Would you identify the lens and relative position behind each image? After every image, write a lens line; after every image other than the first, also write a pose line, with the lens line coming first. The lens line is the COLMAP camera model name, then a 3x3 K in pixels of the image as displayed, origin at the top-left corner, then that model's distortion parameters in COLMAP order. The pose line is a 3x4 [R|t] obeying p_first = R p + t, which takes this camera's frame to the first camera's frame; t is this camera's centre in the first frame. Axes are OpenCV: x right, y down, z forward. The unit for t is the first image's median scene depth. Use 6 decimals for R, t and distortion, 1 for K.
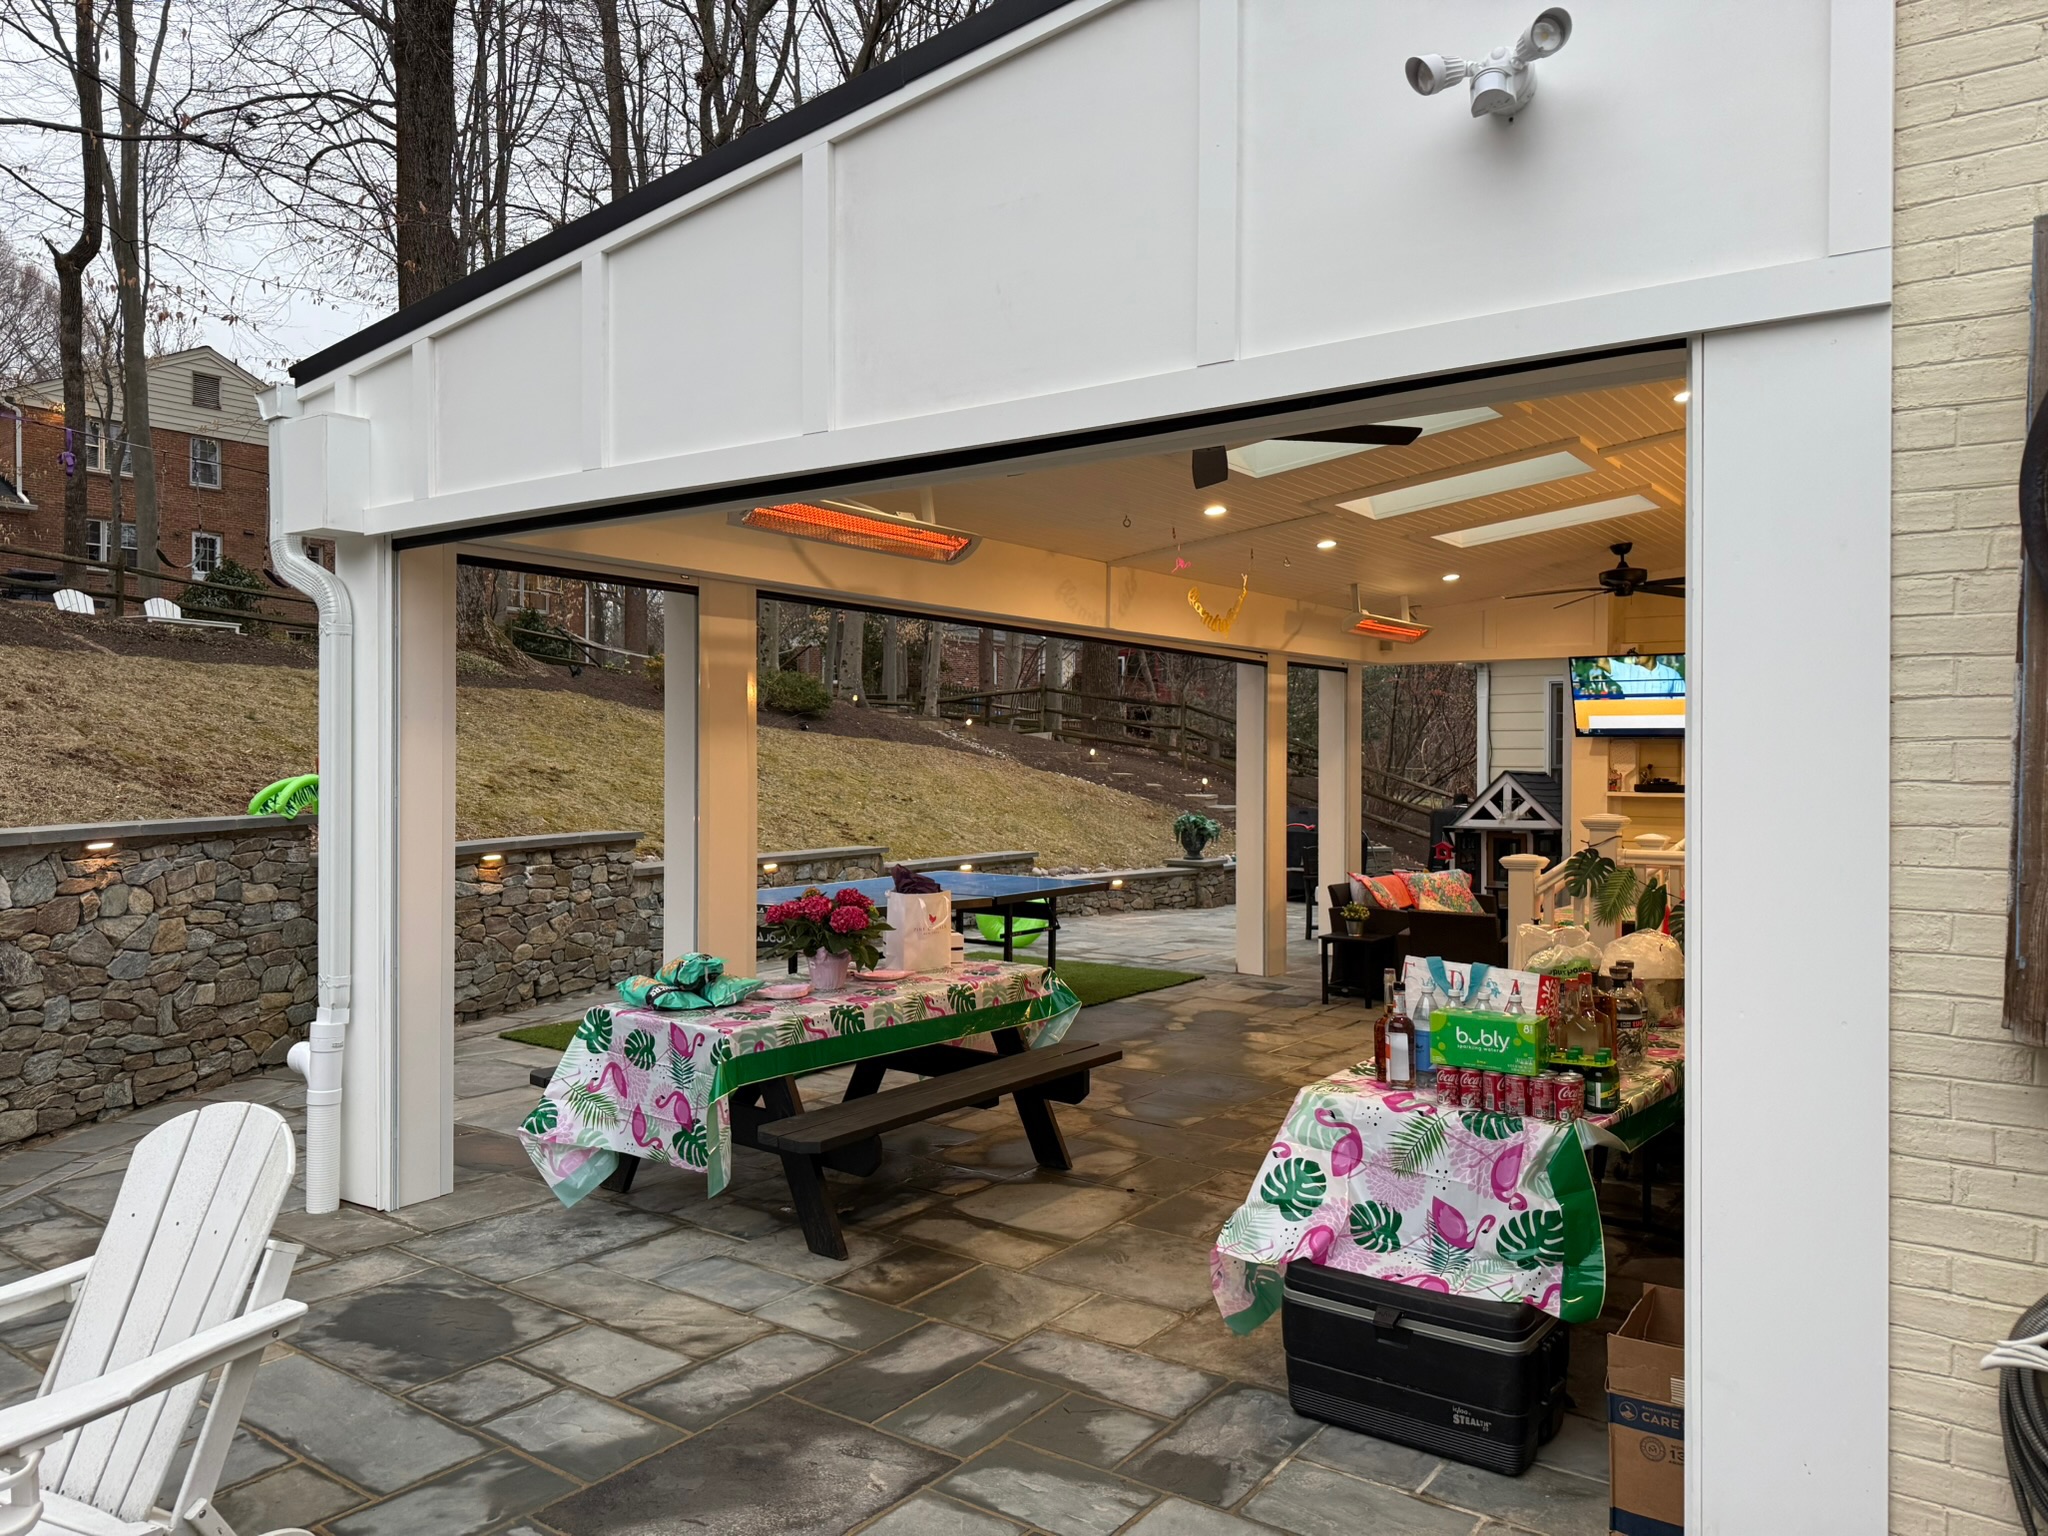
lens RADIAL K [[1431.8, 0, 1032.3], [0, 1431.8, 756.8], [0, 0, 1]] dist [0.061447, -0.069616]
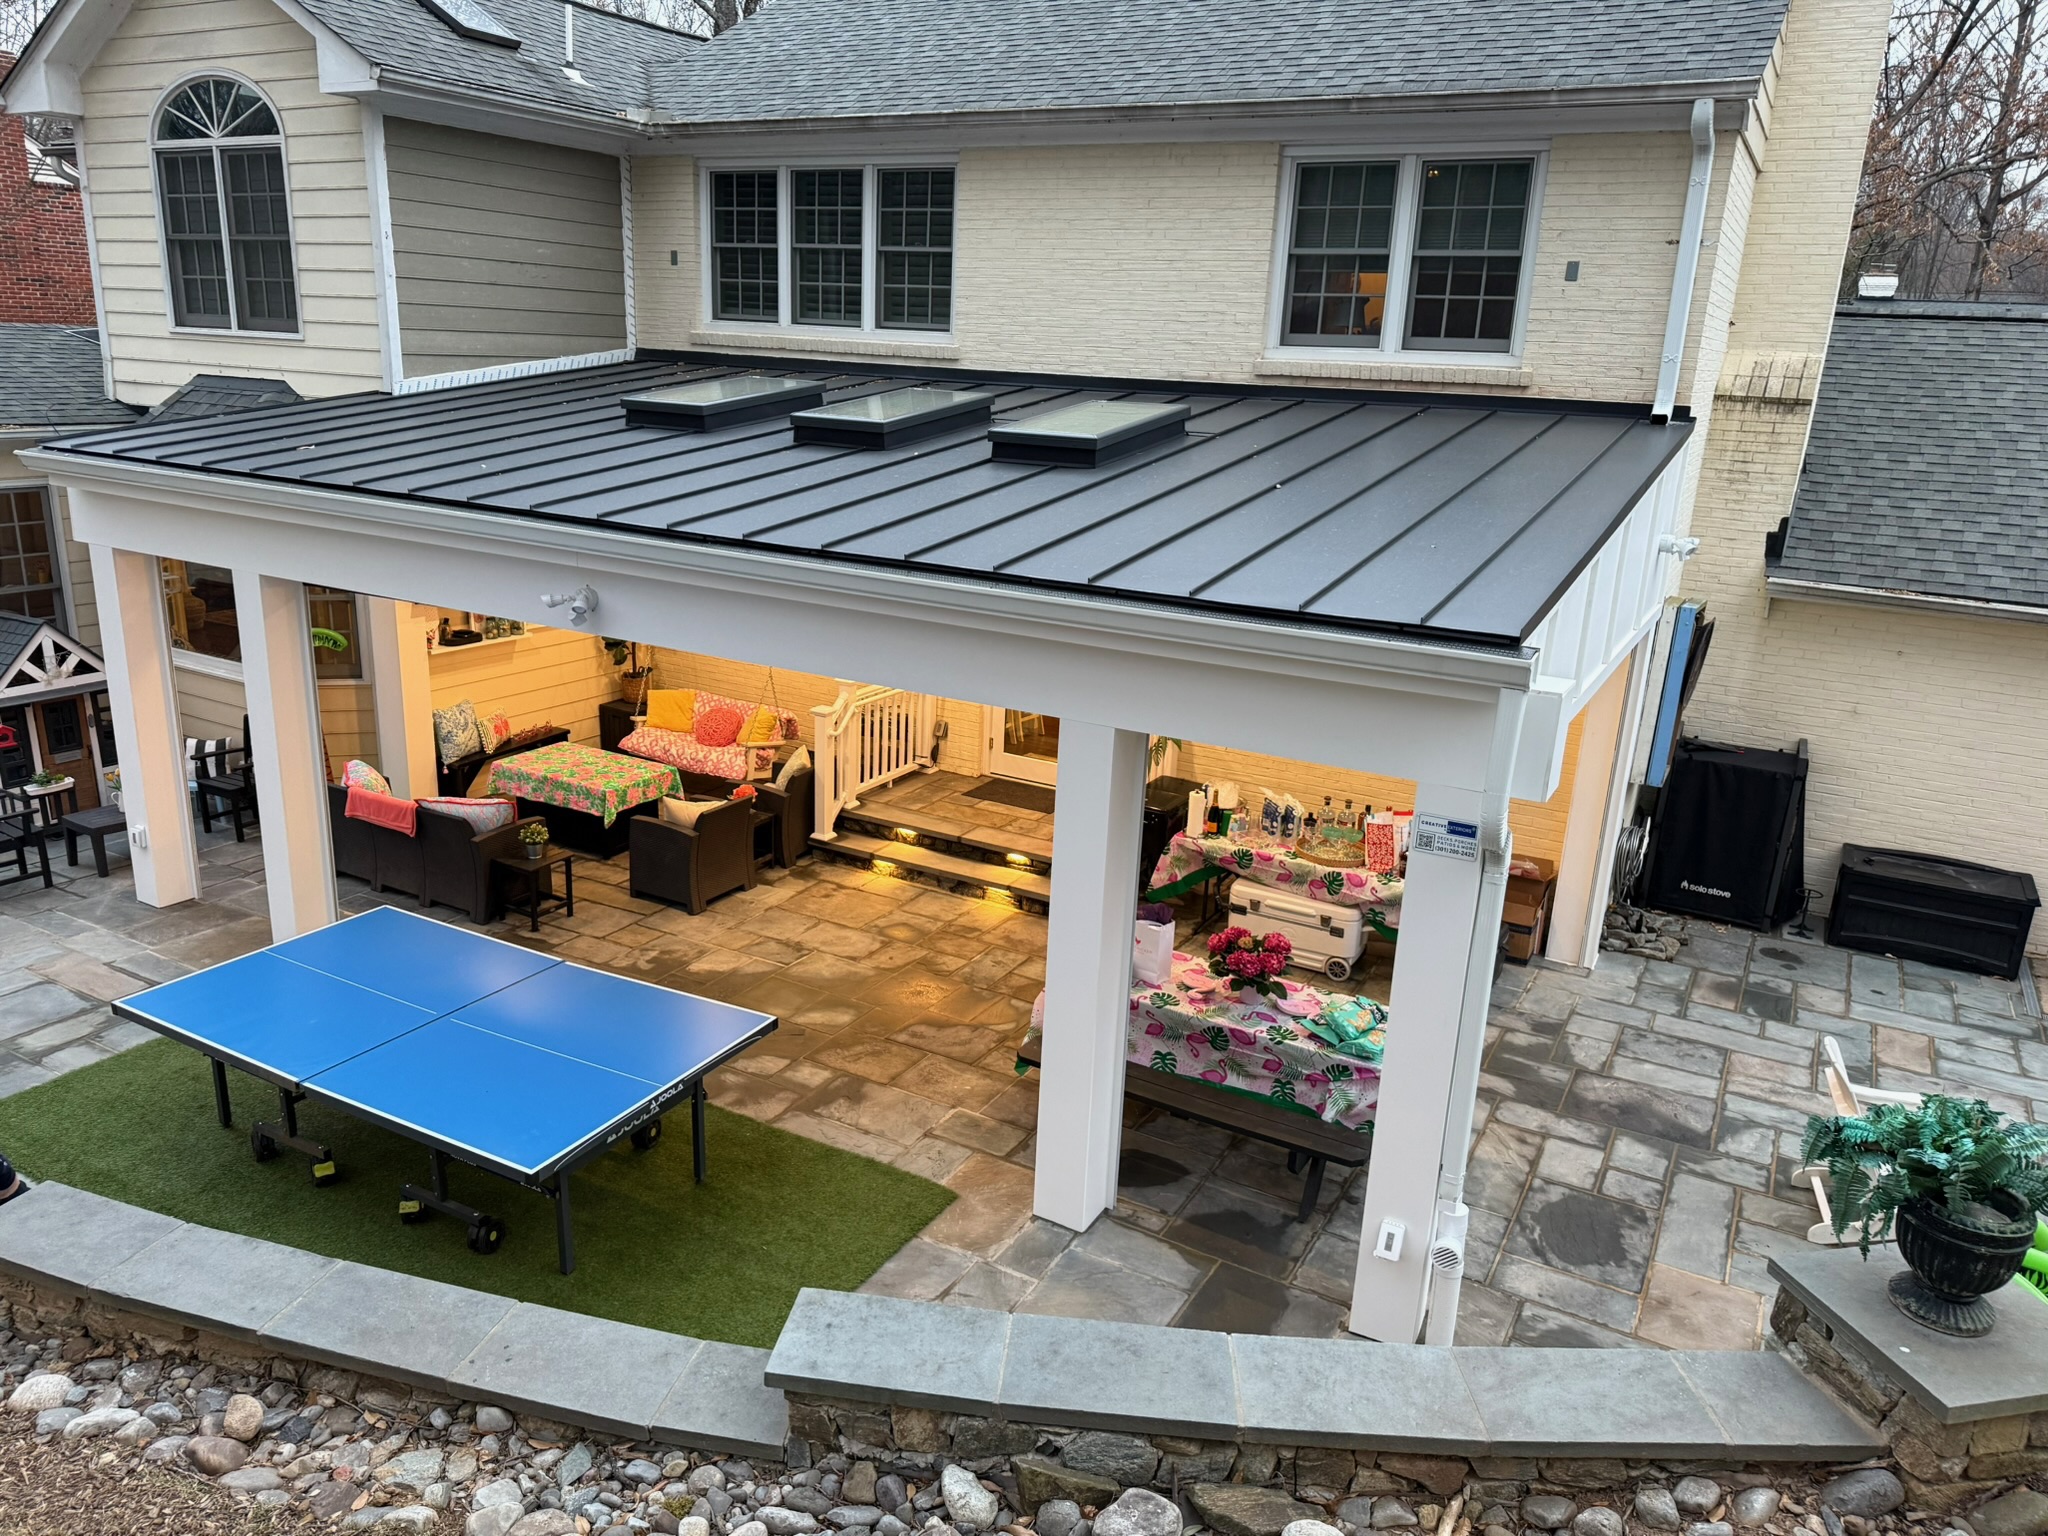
lens RADIAL K [[1391.9, 0, 1031.3], [0, 1391.9, 763.8], [0, 0, 1]] dist [0.109162, -0.168757]
pose [[-0.106261, -0.277772, 0.954752, -0.842169], [-0.043107, 0.960573, 0.274667, -0.255803], [-0.993403, -0.011970, -0.114046, 0.878390]]
